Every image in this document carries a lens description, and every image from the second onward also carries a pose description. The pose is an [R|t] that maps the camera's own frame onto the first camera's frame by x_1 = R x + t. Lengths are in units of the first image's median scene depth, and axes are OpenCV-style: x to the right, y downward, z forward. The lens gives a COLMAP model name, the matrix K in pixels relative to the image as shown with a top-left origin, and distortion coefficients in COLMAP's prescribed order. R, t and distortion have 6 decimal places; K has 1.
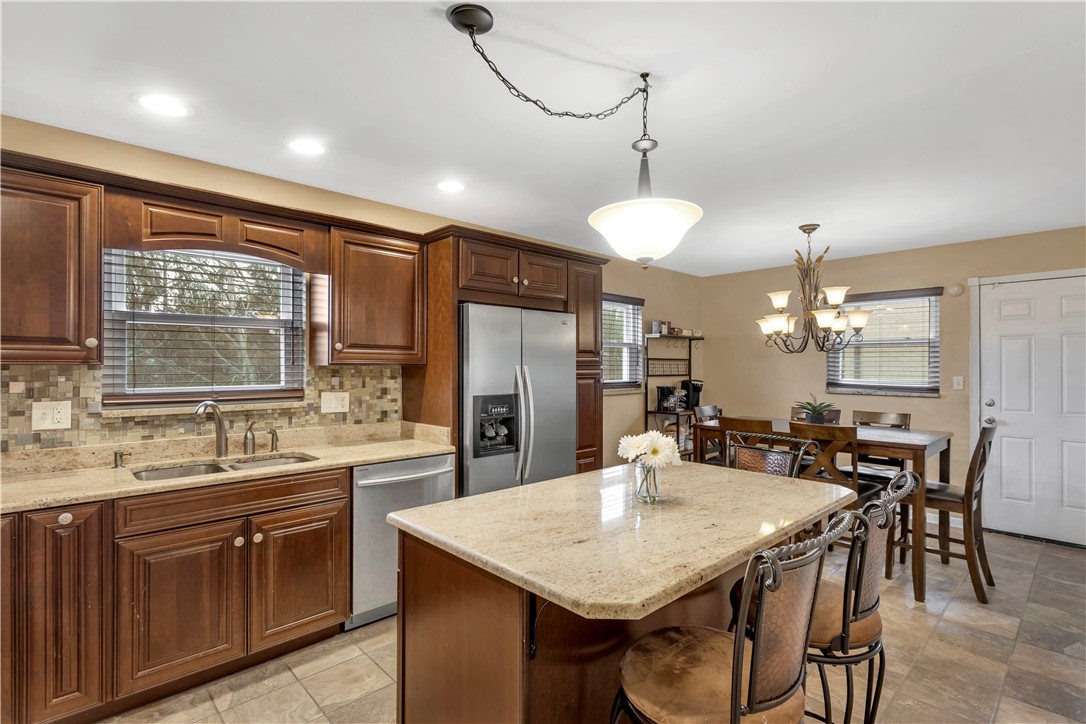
lens RADIAL K [[520.6, 0, 547.2], [0, 520.6, 360.7], [0, 0, 1]] dist [0.003458, 0.001201]
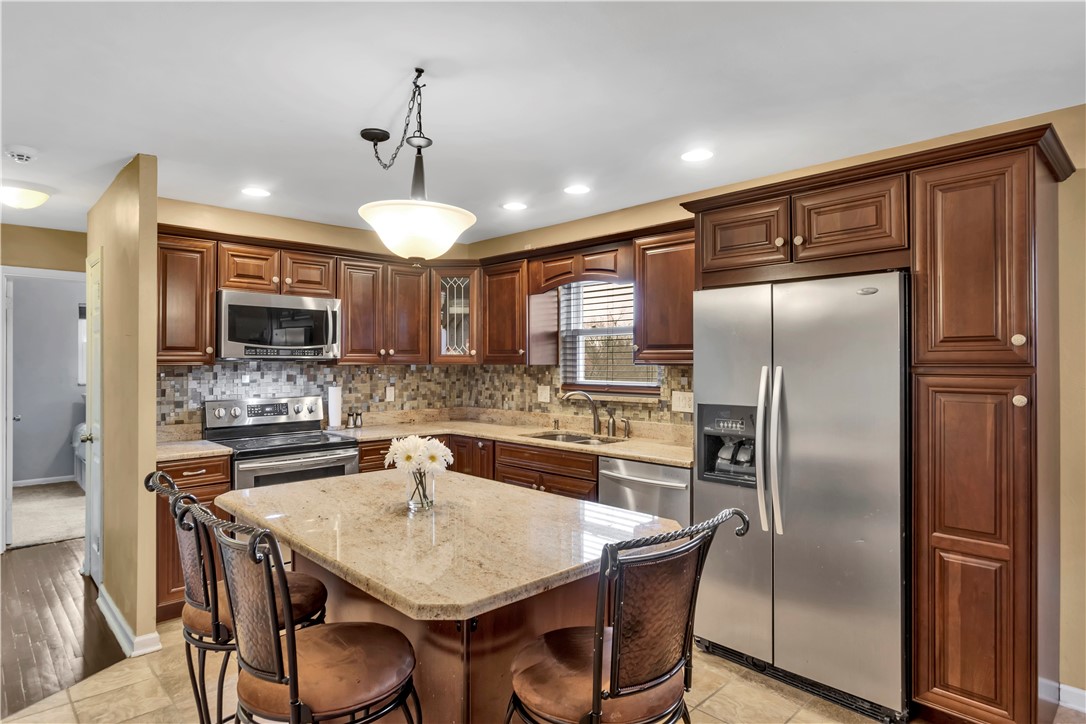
lens RADIAL K [[612.5, 0, 535.8], [0, 612.5, 360.5], [0, 0, 1]] dist [-0.013130, 0.000718]
pose [[-0.007498, -0.004530, -0.999962, 0.871216], [0.008083, 0.999957, -0.004591, 0.002893], [0.999939, -0.008117, -0.007461, 0.801545]]
